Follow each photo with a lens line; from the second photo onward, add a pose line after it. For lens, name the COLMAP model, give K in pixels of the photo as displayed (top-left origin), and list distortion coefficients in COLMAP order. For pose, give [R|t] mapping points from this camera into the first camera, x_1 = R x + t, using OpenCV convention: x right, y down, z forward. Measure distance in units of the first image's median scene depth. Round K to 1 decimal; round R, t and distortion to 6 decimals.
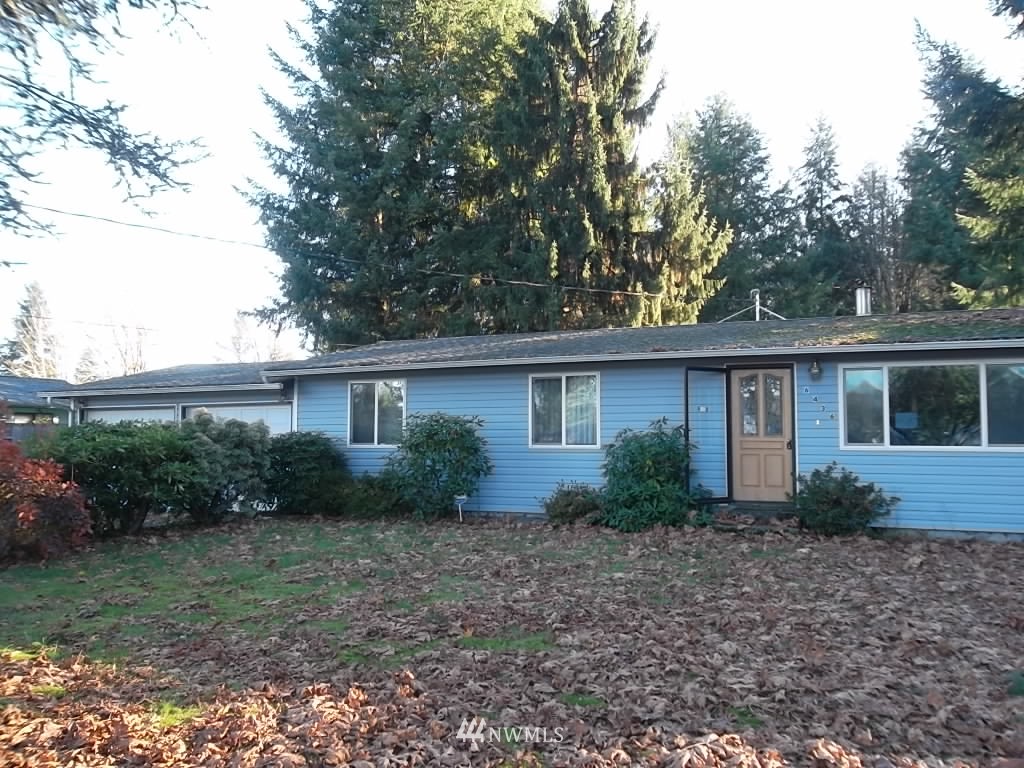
lens RADIAL K [[832.1, 0, 513.2], [0, 832.1, 384.7], [0, 0, 1]] dist [0.003552, 0.006139]
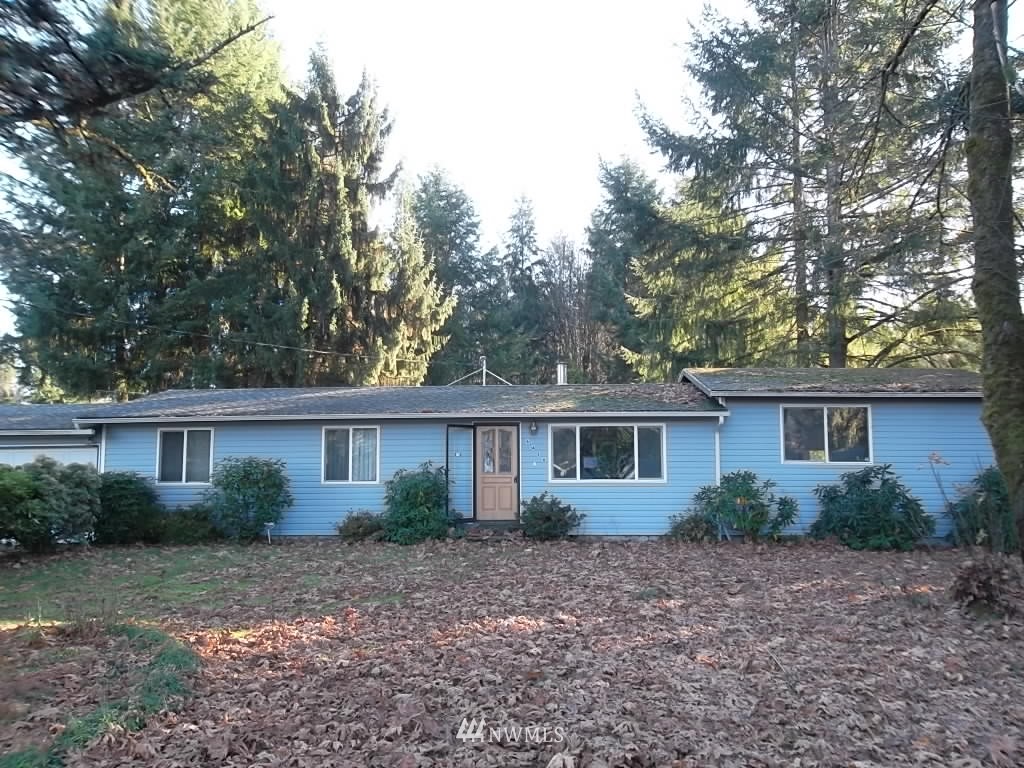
lens RADIAL K [[832.1, 0, 510.6], [0, 832.1, 386.5], [0, 0, 1]] dist [0.003552, 0.006139]
pose [[0.939153, 0.027474, 0.342399, -0.087377], [-0.015486, 0.999169, -0.037696, -0.017175], [-0.343151, 0.030100, 0.938798, -0.175196]]
